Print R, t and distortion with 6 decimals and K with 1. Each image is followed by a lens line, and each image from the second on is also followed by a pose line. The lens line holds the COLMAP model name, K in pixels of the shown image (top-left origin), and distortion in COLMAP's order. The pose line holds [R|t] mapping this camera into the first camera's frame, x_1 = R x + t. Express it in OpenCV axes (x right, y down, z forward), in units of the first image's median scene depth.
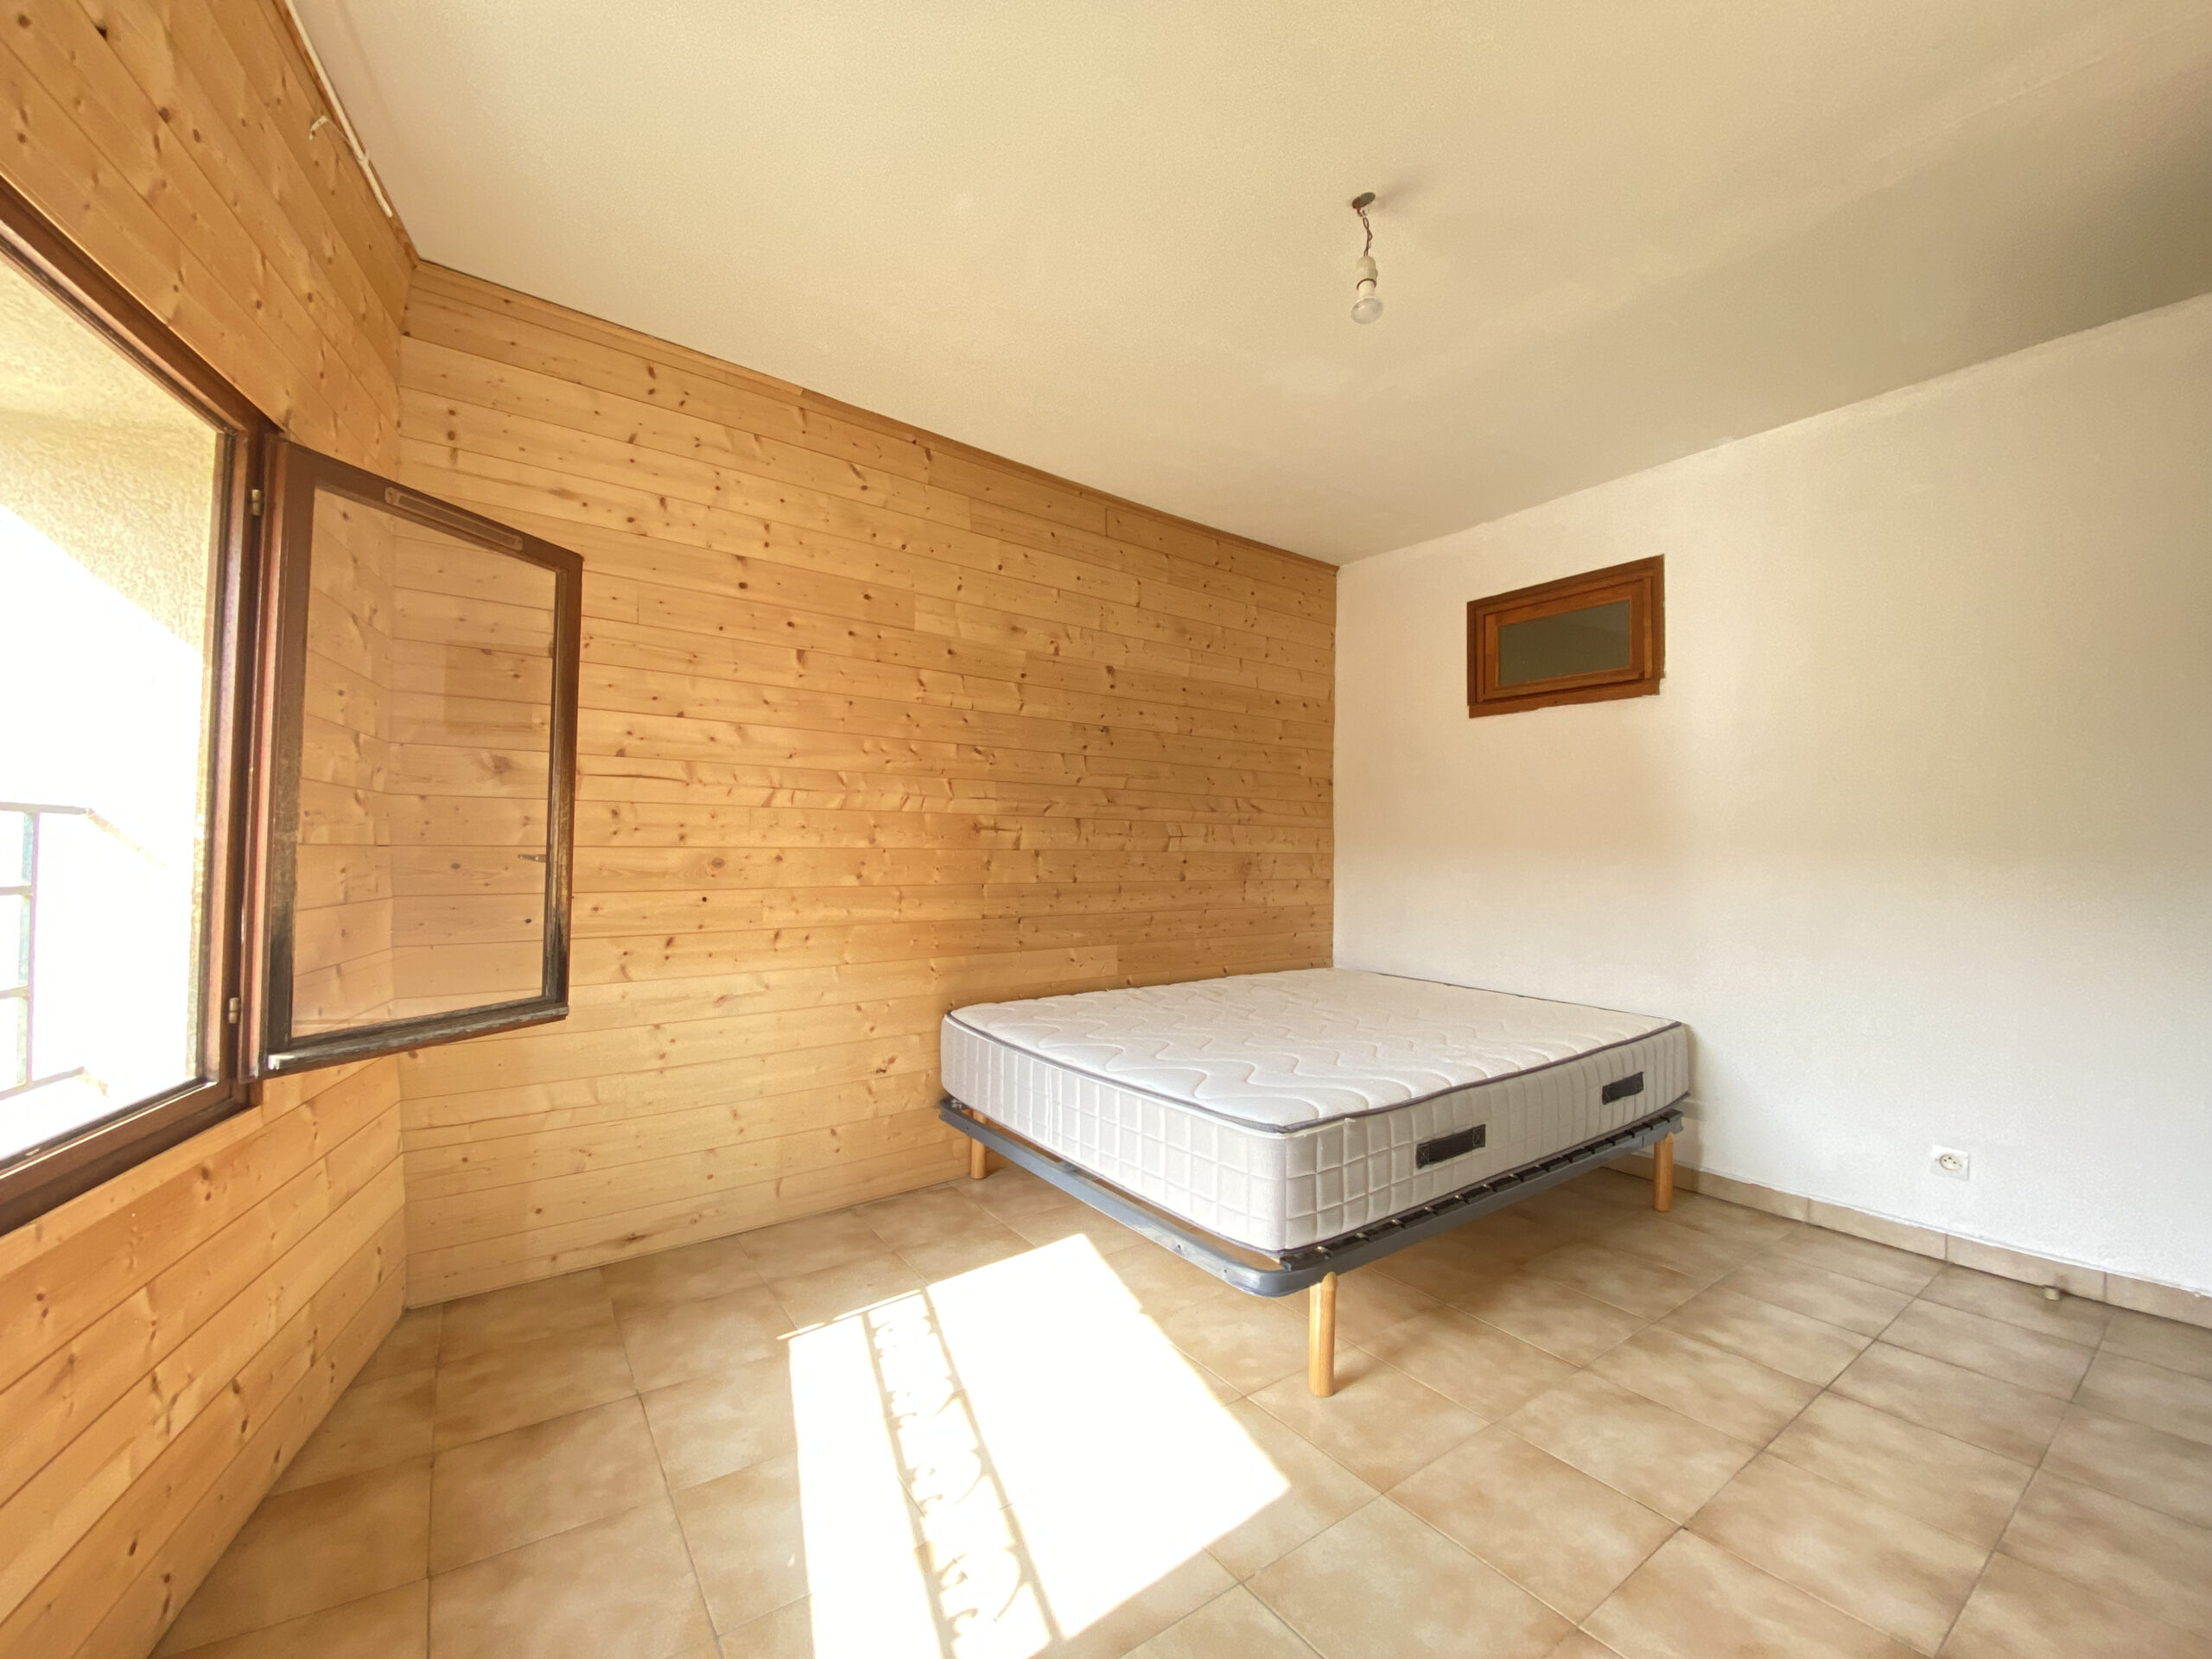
lens RADIAL K [[890.4, 0, 1100.5], [0, 890.4, 819.4], [0, 0, 1]] dist [0.042358, -0.033063]
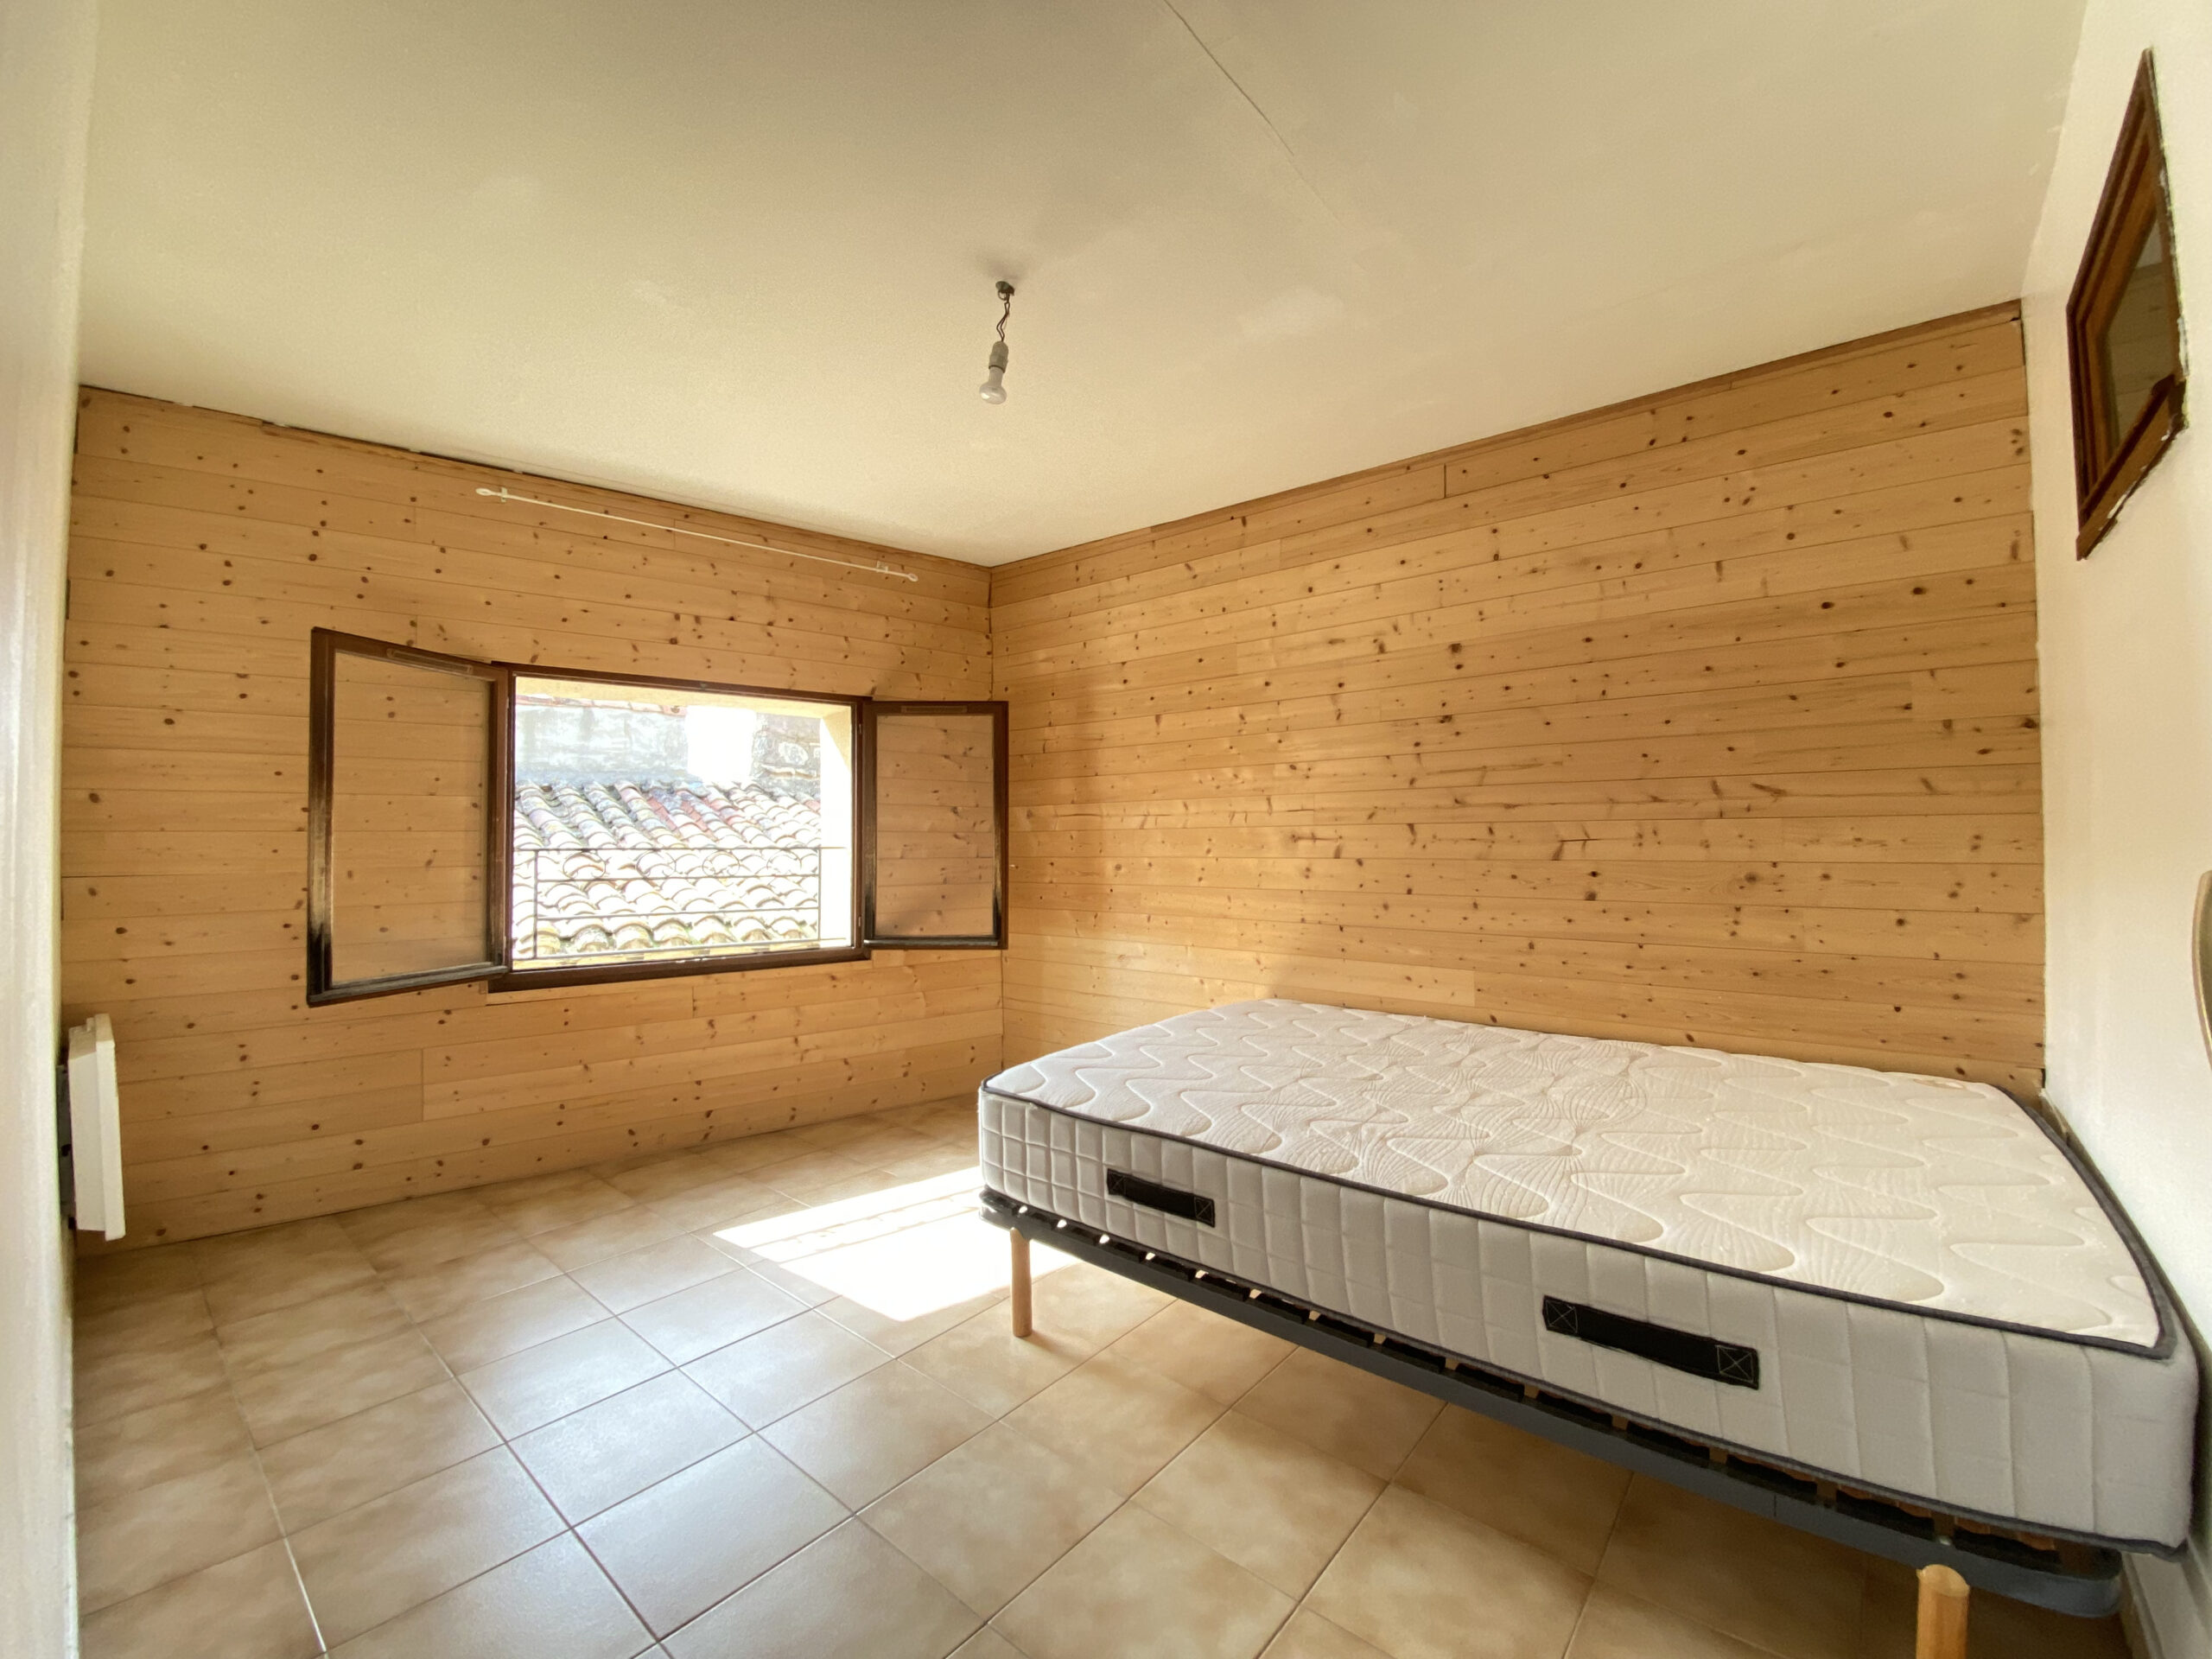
lens RADIAL K [[890.4, 0, 1100.5], [0, 890.4, 819.4], [0, 0, 1]] dist [0.042358, -0.033063]
pose [[0.240530, -0.041775, -0.969742, 0.789528], [0.039973, 0.998652, -0.033106, 0.011936], [0.969818, -0.030800, 0.241875, 0.469532]]
